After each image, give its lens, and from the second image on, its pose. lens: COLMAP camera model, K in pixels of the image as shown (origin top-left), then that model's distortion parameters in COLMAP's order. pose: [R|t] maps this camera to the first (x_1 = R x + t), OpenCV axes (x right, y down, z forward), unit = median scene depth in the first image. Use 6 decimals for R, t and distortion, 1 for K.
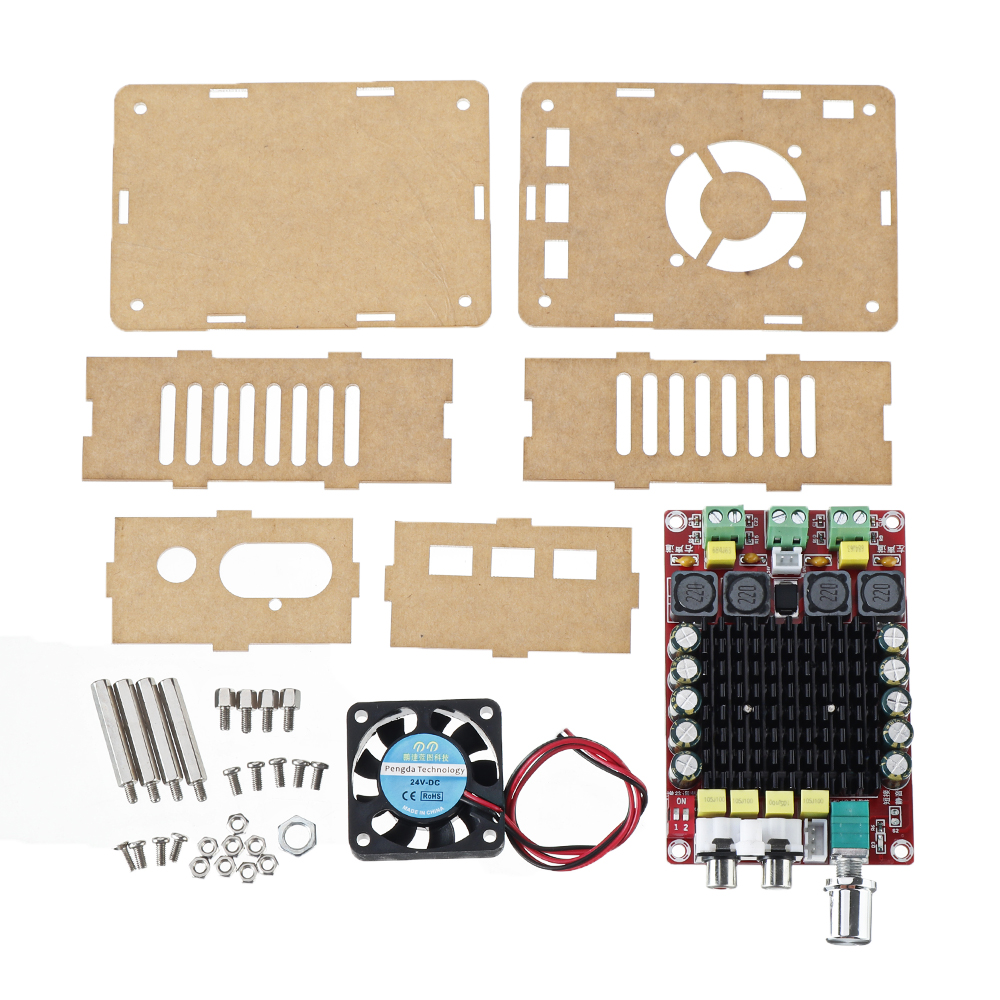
lens RADIAL K [[3590.5, 0, 500.0], [0, 3590.5, 500.0], [0, 0, 1]] dist [-0.051452, 1.240927]
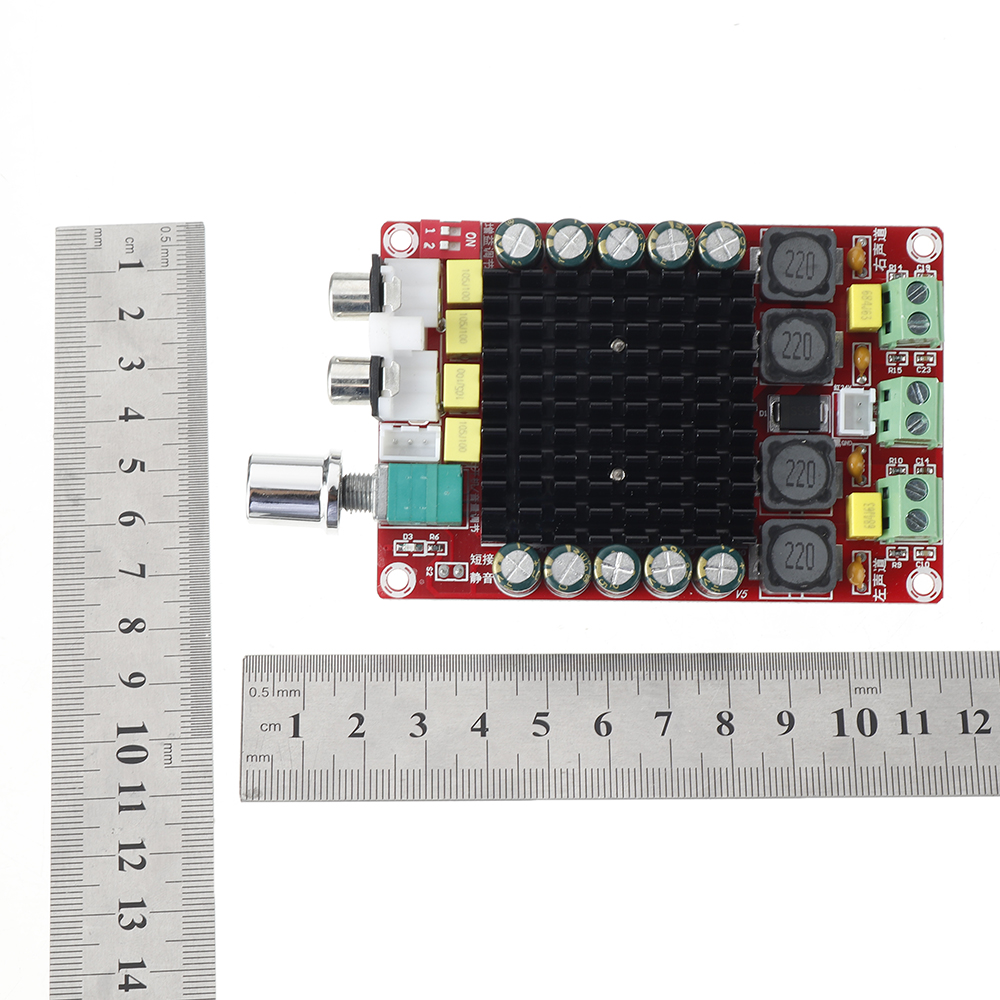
lens RADIAL K [[3590.5, 0, 500.0], [0, 3590.5, 500.0], [0, 0, 1]] dist [-0.051452, 1.240927]
pose [[-0.002453, 0.998960, -0.045530, 0.126793], [-0.959531, 0.010469, 0.281407, -0.103458], [0.281591, 0.044378, 0.958508, 0.378408]]
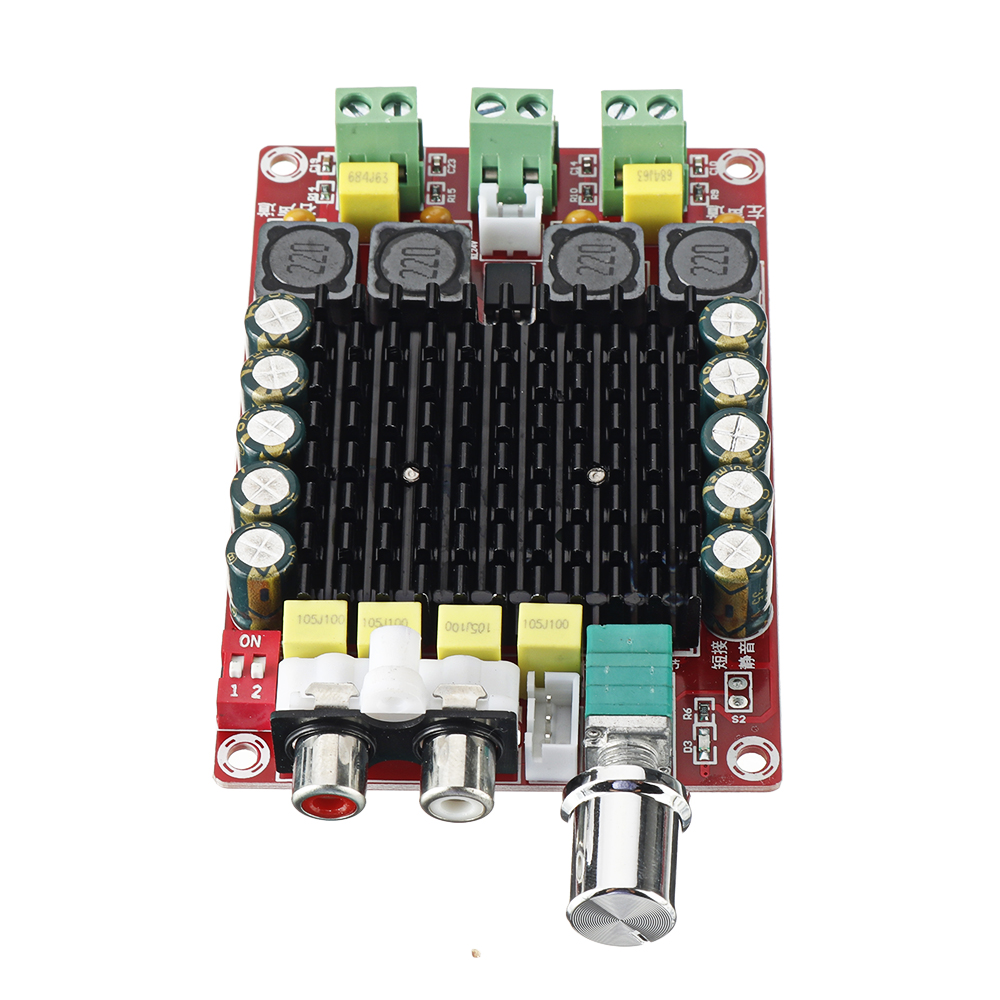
lens RADIAL K [[3973.3, 0, 500.0], [0, 3973.3, 500.0], [0, 0, 1]] dist [0.123095, -0.129140]
pose [[0.999907, 0.010704, -0.008446, 0.084765], [-0.012927, 0.941233, -0.337510, 0.231027], [0.004337, 0.337588, 0.941284, 0.532954]]
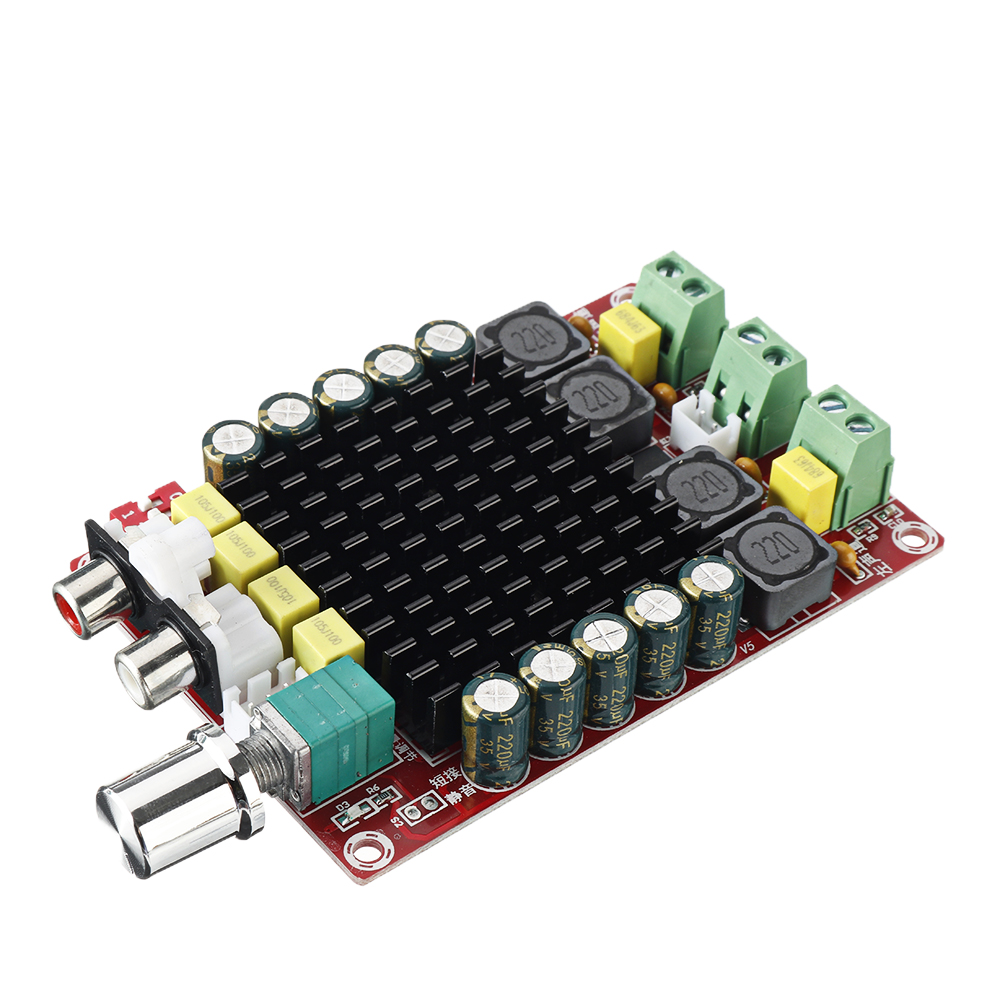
lens RADIAL K [[3067.8, 0, 407.6], [0, 3067.8, 500.2], [0, 0, 1]] dist [-0.033555, -0.541750]
pose [[0.605720, 0.580046, -0.544656, 0.300592], [-0.769625, 0.600839, -0.216033, 0.150941], [0.201941, 0.550036, 0.810358, 0.658930]]
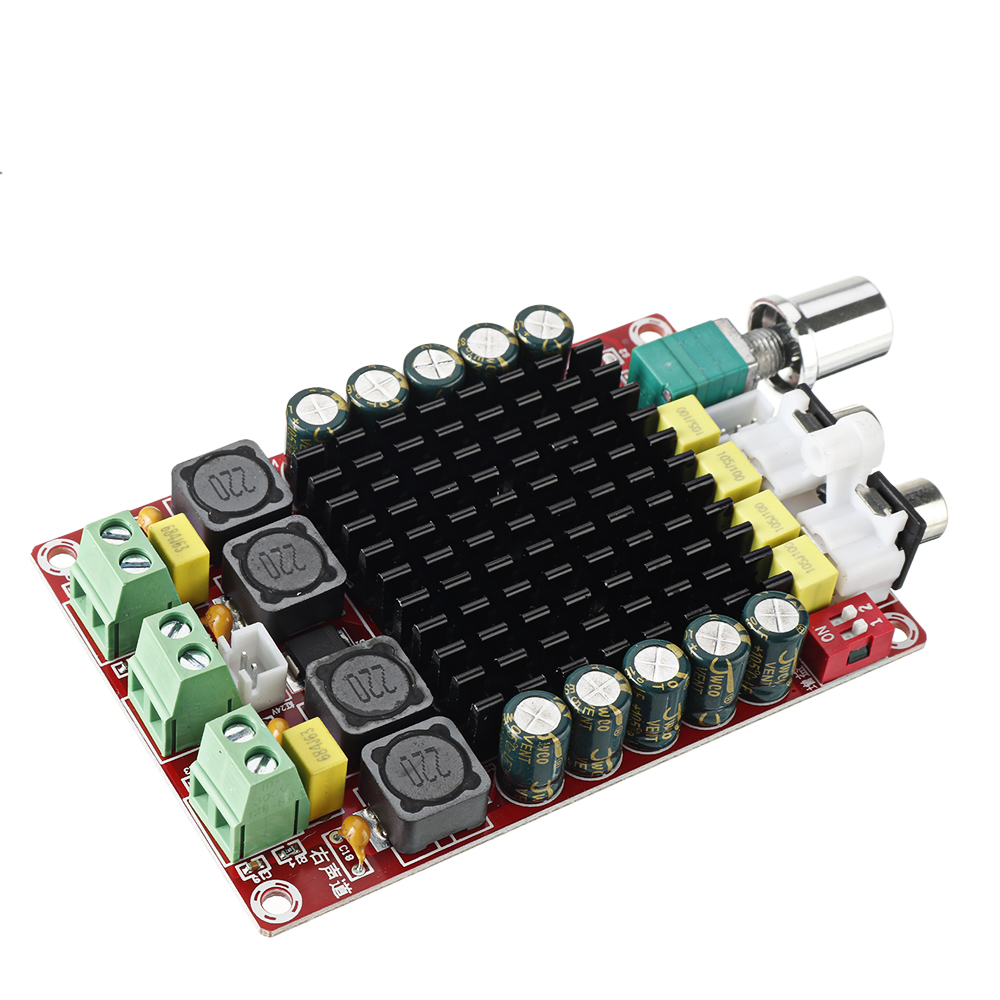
lens RADIAL K [[3067.8, 0, 407.6], [0, 3067.8, 500.2], [0, 0, 1]] dist [-0.033555, -0.541750]
pose [[-0.499778, -0.672516, 0.545843, -0.132819], [0.808288, -0.135648, 0.572948, -0.192953], [-0.311274, 0.727545, 0.611381, 0.750838]]
